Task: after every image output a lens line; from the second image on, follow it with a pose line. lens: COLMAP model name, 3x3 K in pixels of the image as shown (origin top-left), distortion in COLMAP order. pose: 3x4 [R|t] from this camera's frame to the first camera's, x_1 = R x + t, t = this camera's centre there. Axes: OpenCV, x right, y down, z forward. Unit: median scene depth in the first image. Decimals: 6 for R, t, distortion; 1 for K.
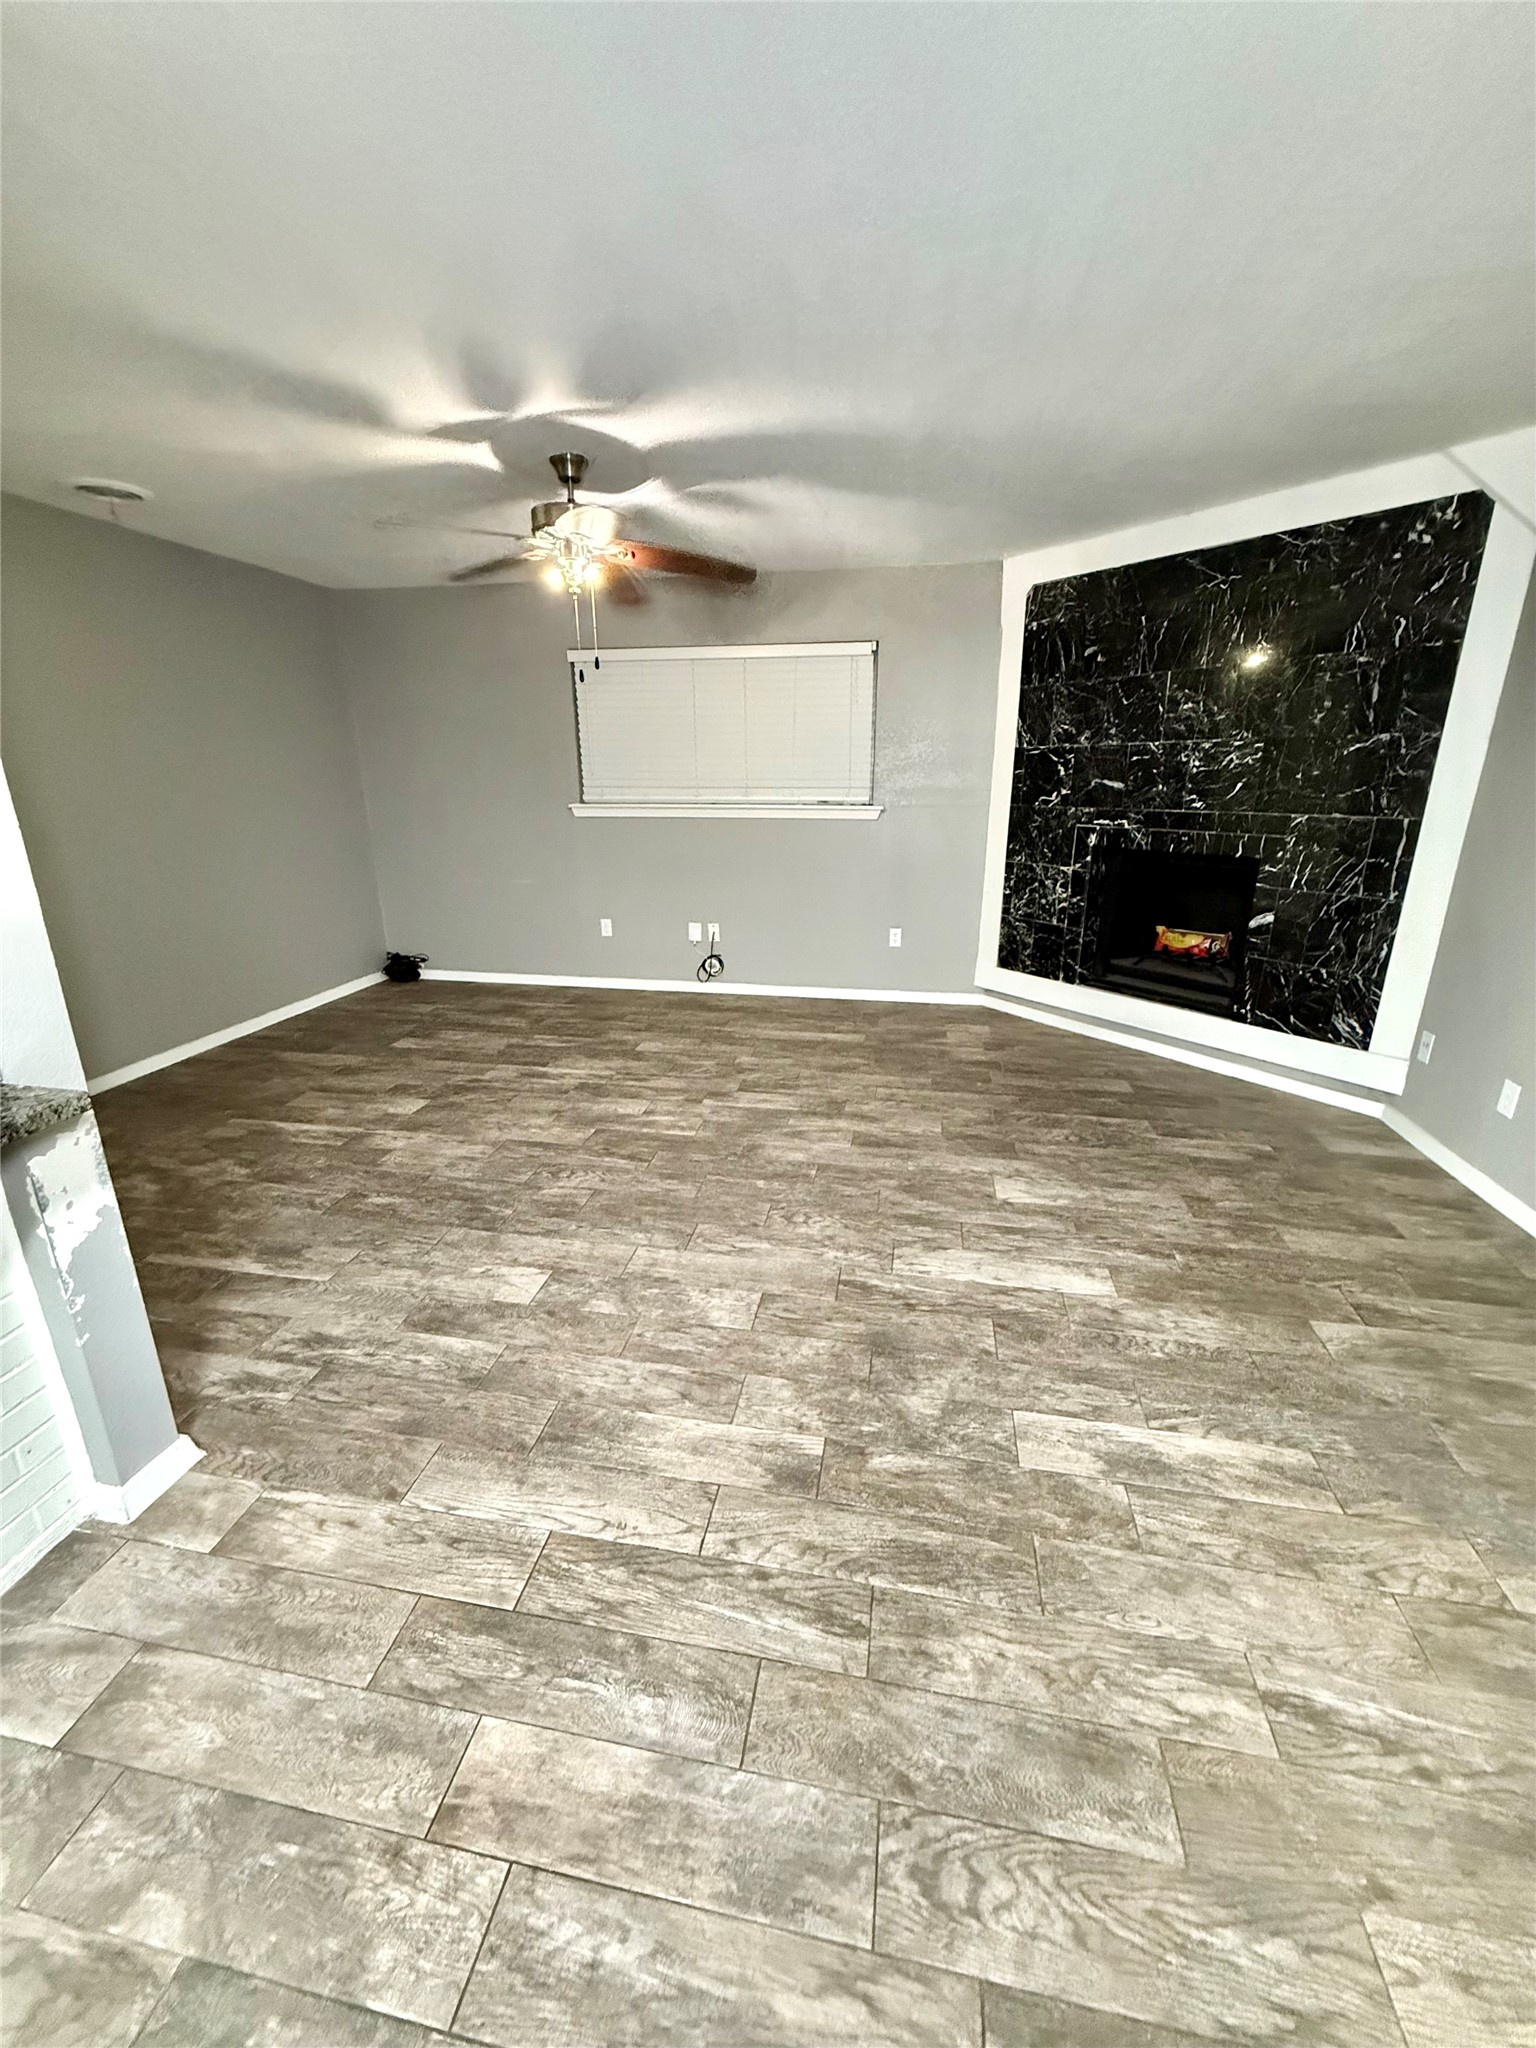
lens RADIAL K [[828.8, 0, 769.3], [0, 828.8, 1032.0], [0, 0, 1]] dist [0.001183, -0.002557]
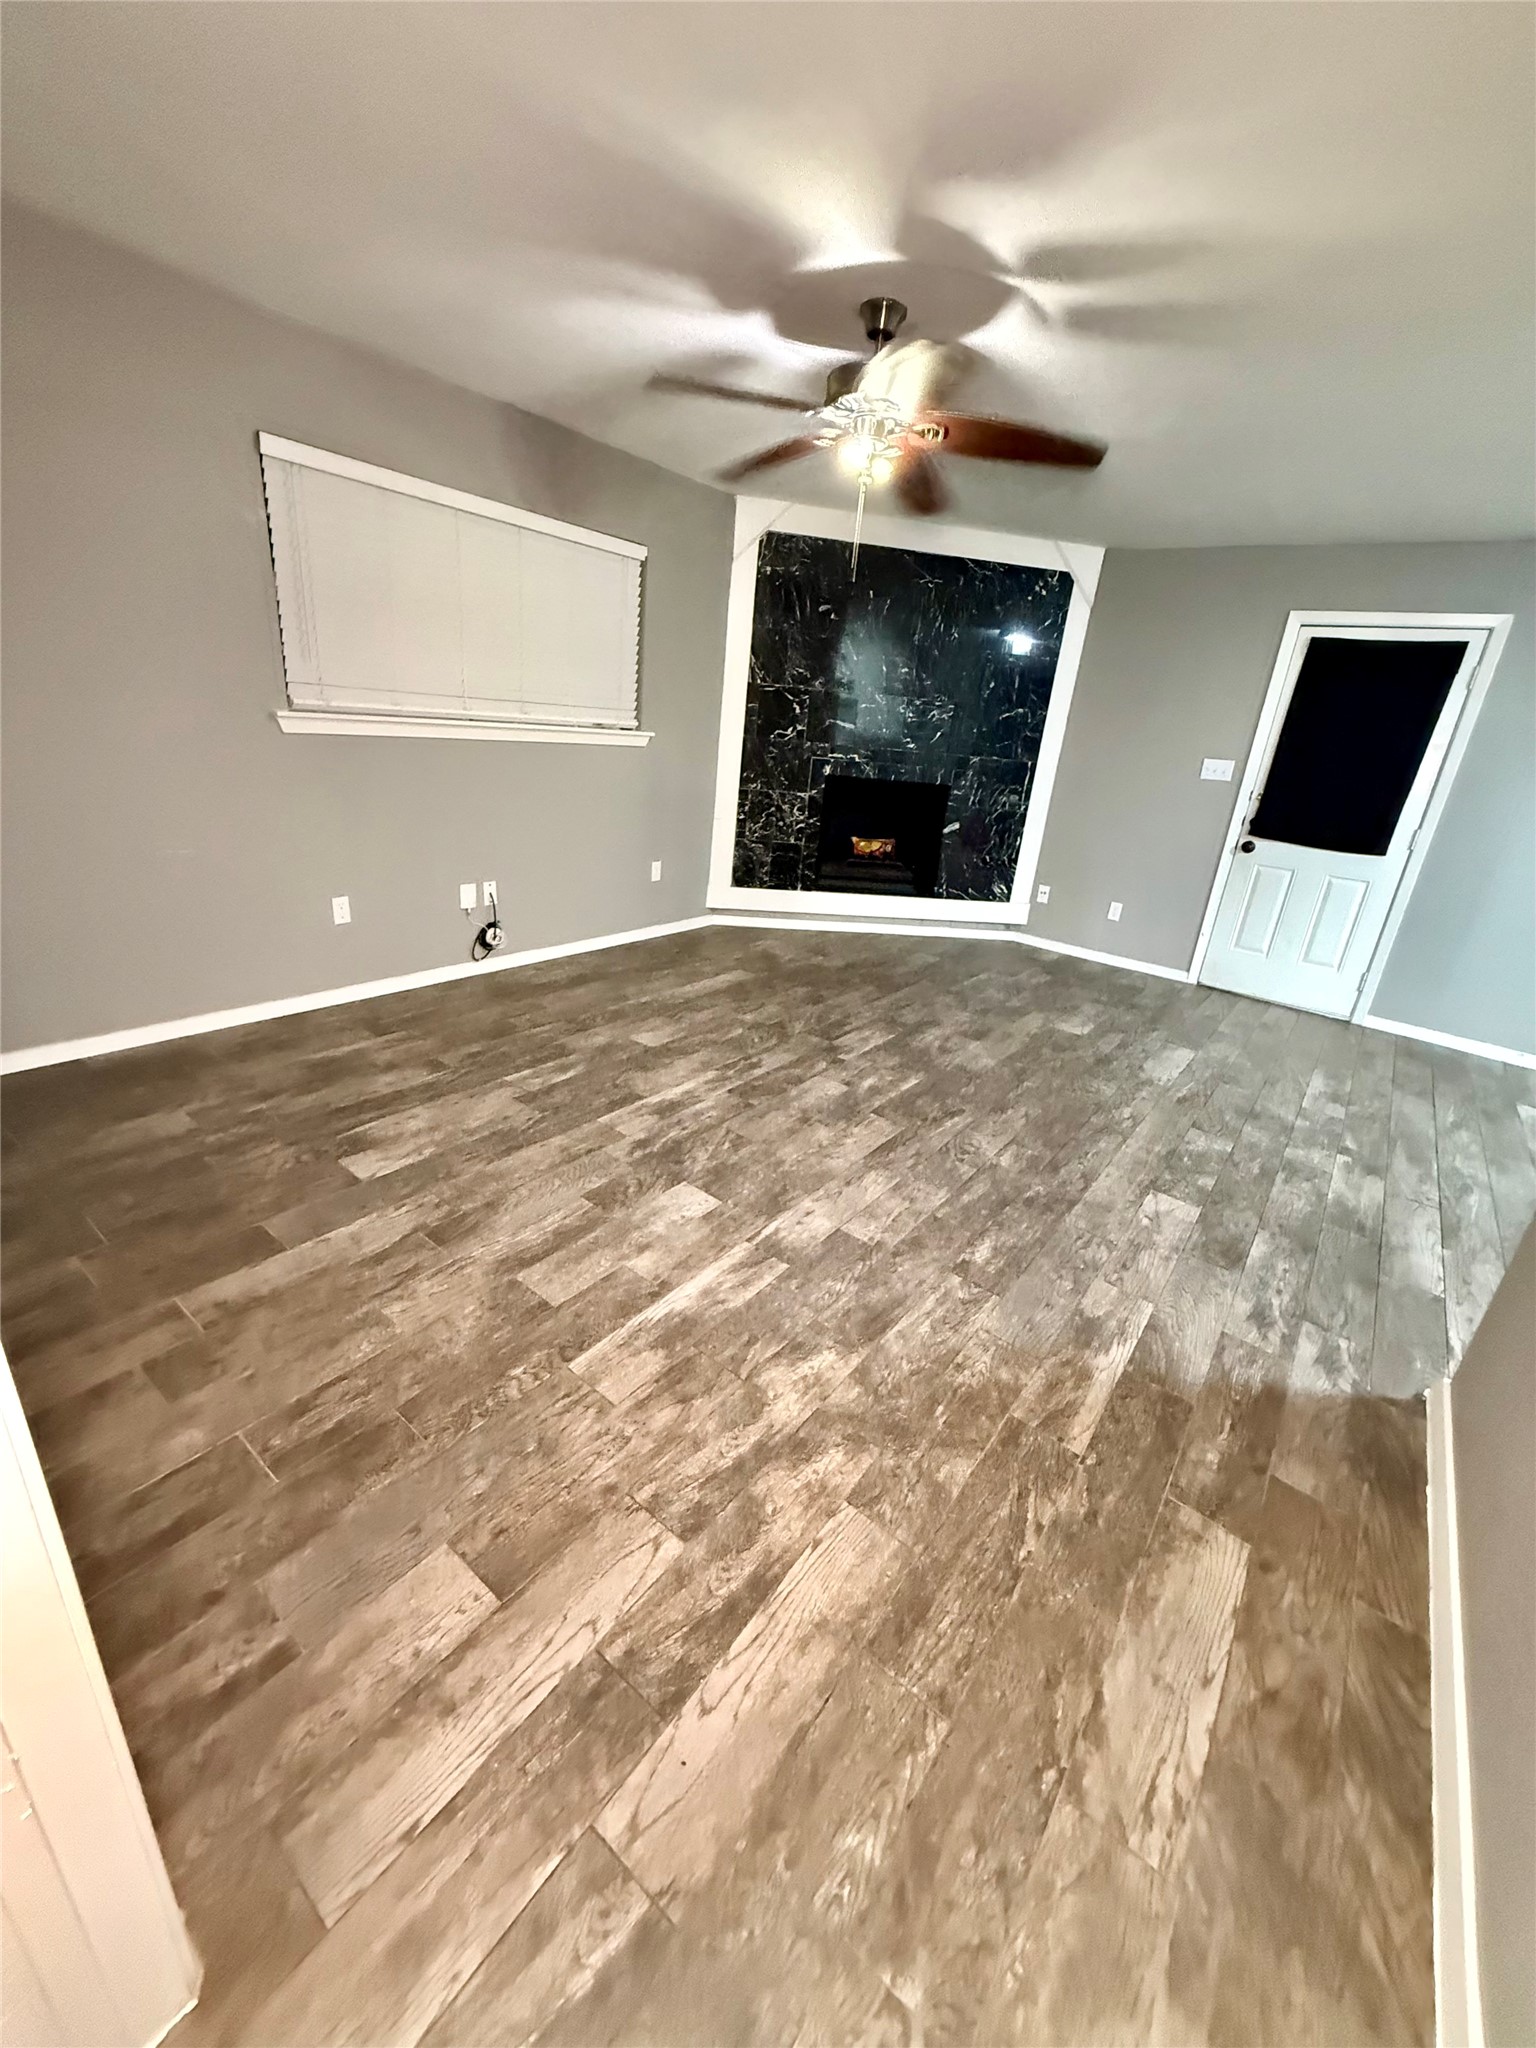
lens RADIAL K [[828.8, 0, 769.3], [0, 828.8, 1032.0], [0, 0, 1]] dist [0.001183, -0.002557]
pose [[0.437379, -0.284316, 0.853149, -0.927976], [0.179323, 0.957227, 0.227068, -0.180337], [-0.881217, 0.053675, 0.469656, 0.606237]]
